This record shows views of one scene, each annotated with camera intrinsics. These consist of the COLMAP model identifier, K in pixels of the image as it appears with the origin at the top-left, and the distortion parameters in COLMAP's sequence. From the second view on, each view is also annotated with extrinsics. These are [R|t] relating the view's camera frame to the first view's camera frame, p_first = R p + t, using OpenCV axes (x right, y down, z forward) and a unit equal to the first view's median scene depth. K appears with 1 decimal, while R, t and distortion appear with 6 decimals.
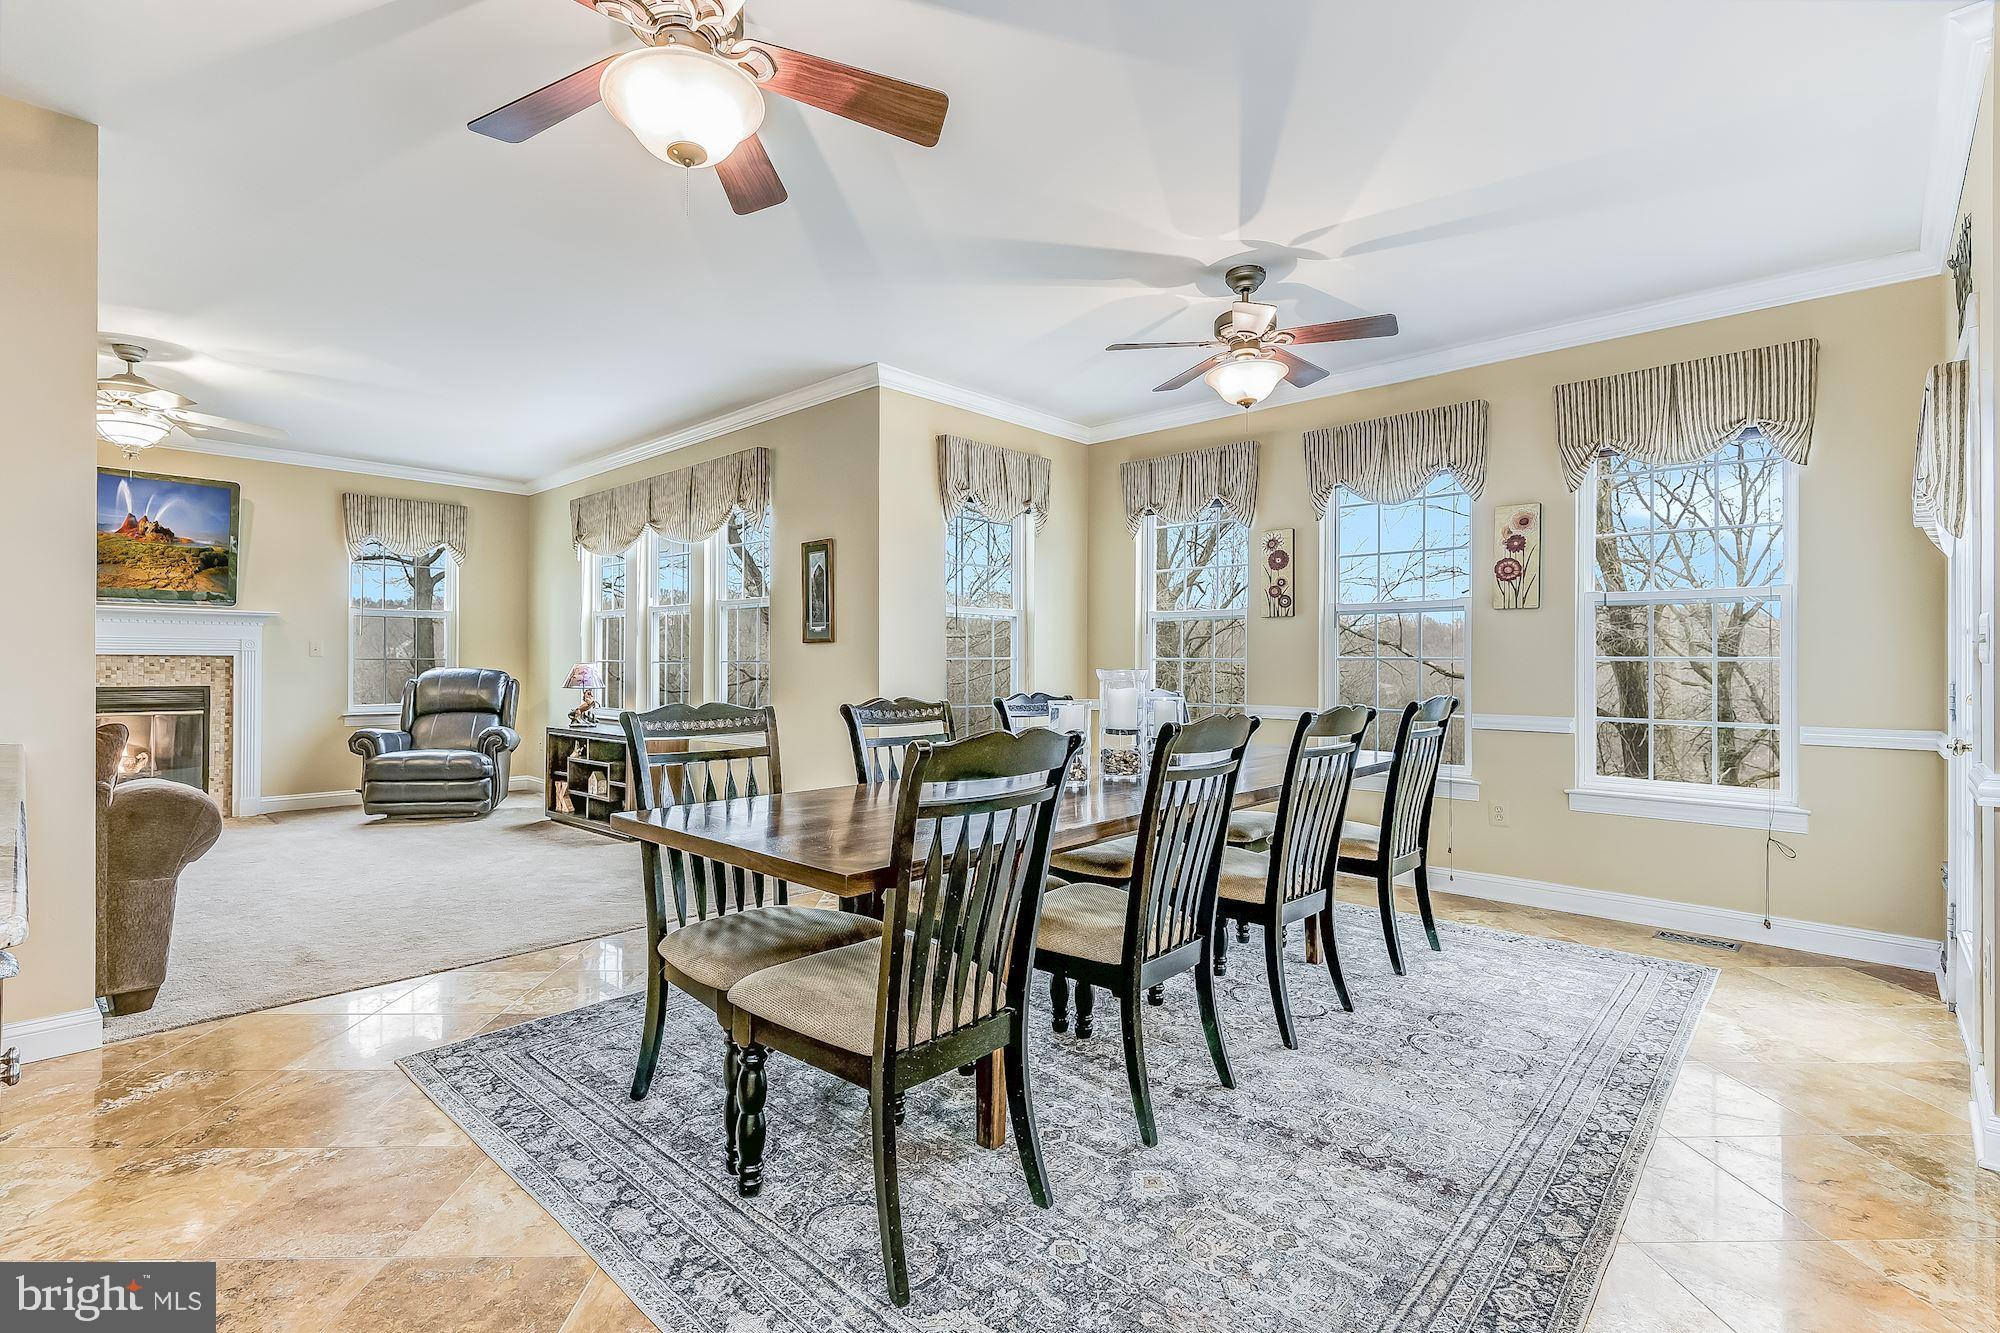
lens RADIAL K [[916.0, 0, 976.3], [0, 916.0, 667.7], [0, 0, 1]] dist [-0.000150, -0.000343]
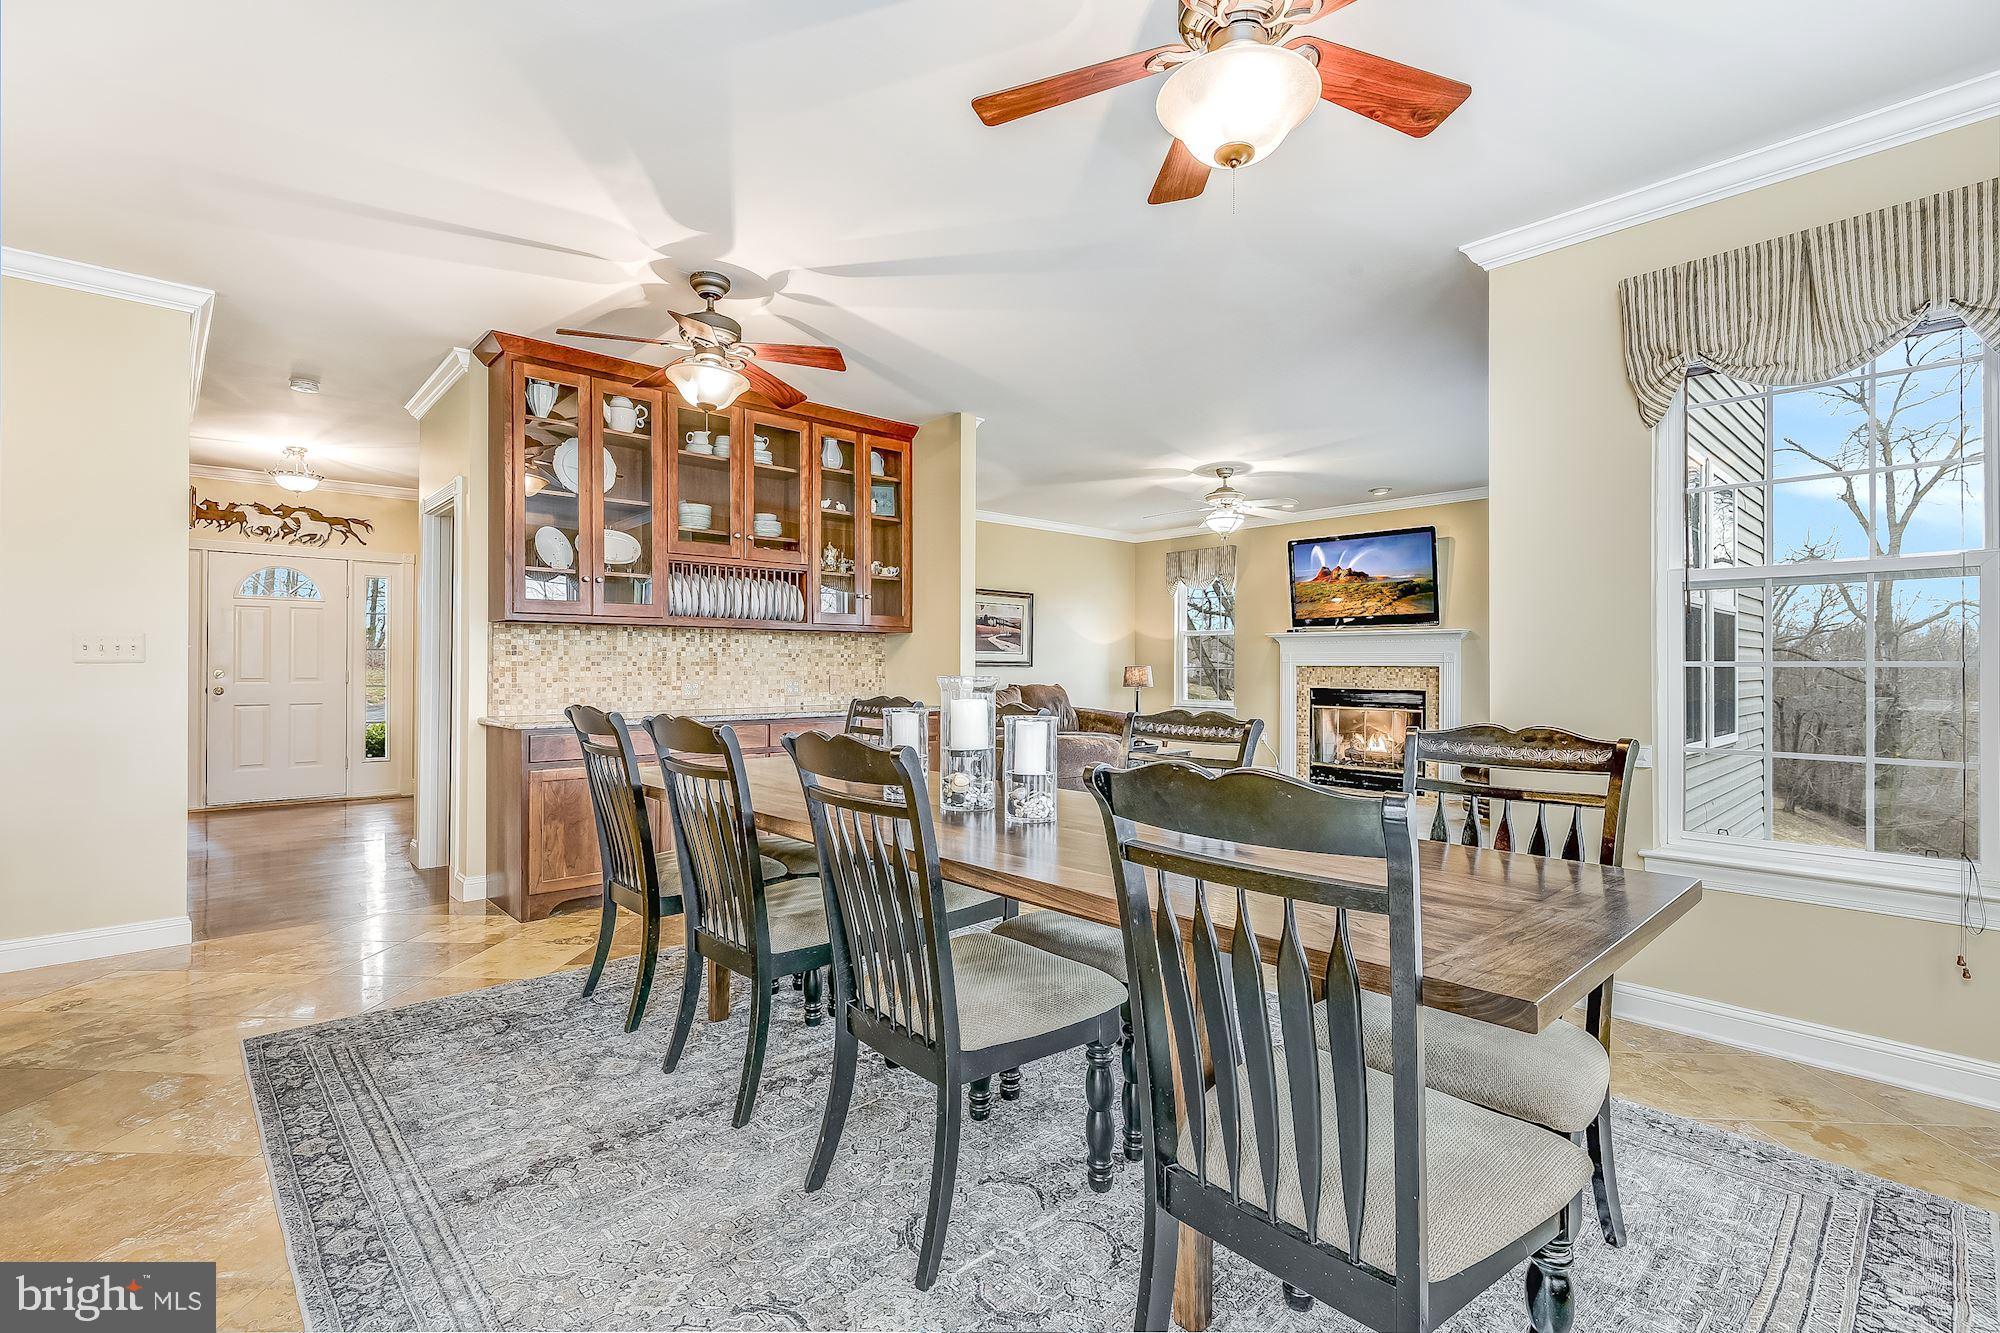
lens RADIAL K [[920.4, 0, 1000.0], [0, 920.4, 666.5], [0, 0, 1]] dist [0.024015, -0.000221]
pose [[-0.076698, -0.001836, -0.997053, 0.763061], [-0.010243, 0.999947, -0.001054, -0.007663], [0.997002, 0.010132, -0.076712, 0.847999]]
